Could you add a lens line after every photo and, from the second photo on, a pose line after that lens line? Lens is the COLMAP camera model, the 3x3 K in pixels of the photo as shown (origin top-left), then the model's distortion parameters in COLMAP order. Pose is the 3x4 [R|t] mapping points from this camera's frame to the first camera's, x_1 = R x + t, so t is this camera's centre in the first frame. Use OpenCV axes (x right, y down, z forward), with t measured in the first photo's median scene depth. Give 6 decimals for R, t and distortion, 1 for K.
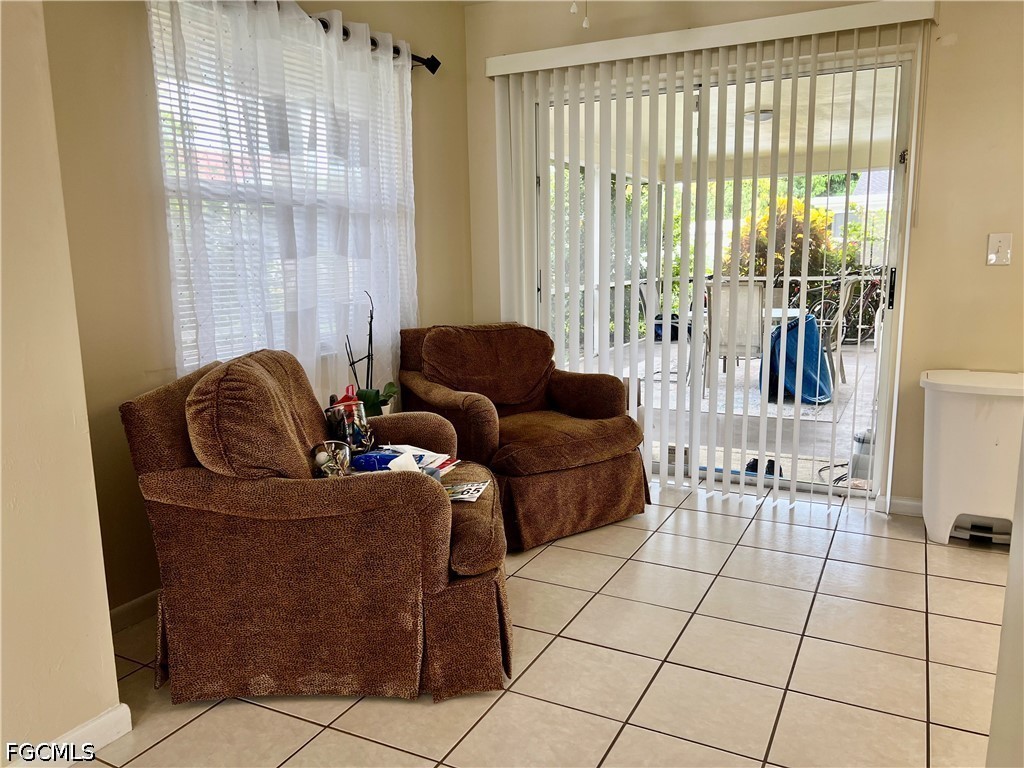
lens RADIAL K [[773.1, 0, 512.9], [0, 773.1, 389.1], [0, 0, 1]] dist [0.098223, -0.244721]
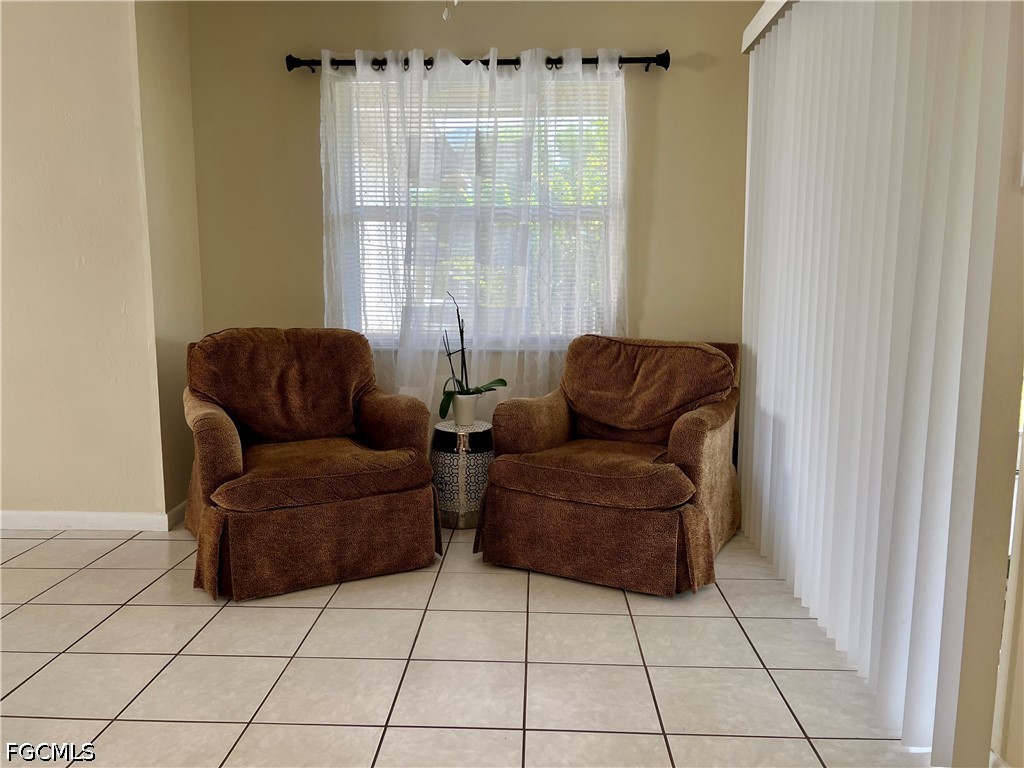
lens RADIAL K [[756.3, 0, 502.6], [0, 756.3, 389.1], [0, 0, 1]] dist [0.070758, -0.096417]
pose [[0.417138, 0.125777, -0.900098, 0.838253], [-0.162120, 0.984791, 0.062480, -0.064682], [0.894267, 0.119861, 0.431184, 0.584974]]
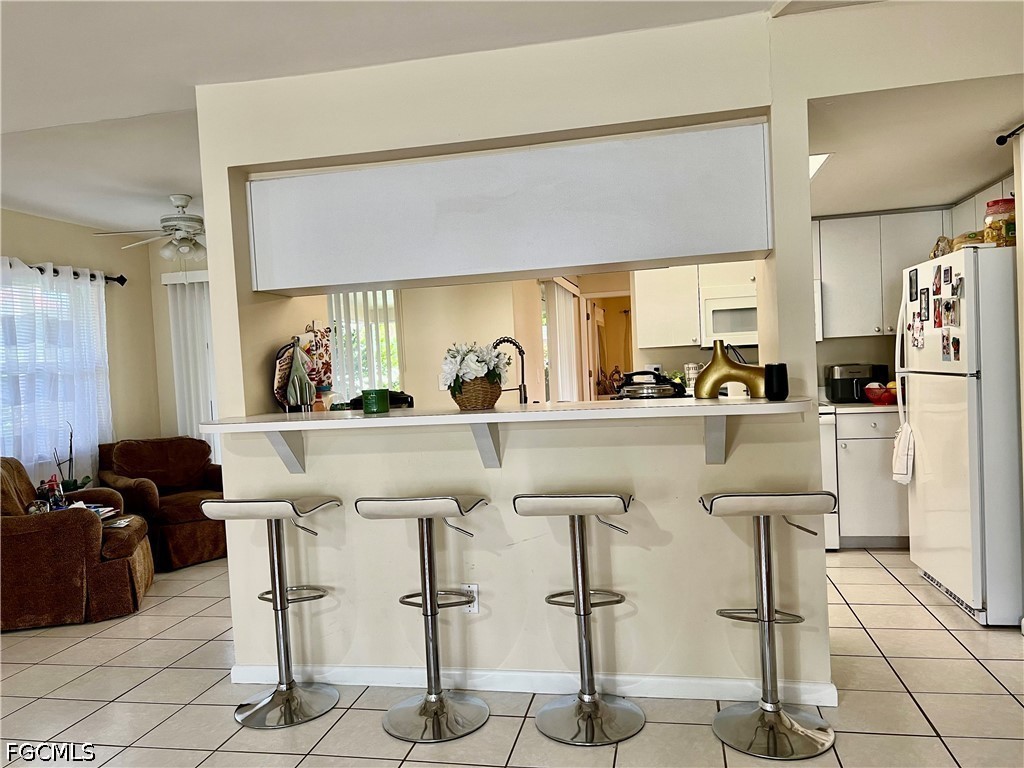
lens RADIAL K [[781.9, 0, 499.1], [0, 781.9, 384.5], [0, 0, 1]] dist [0.024965, -0.001238]
pose [[0.966918, -0.045726, 0.250956, 0.285461], [0.083774, 0.986158, -0.143090, 0.116191], [-0.240940, 0.159380, 0.957364, -0.863285]]
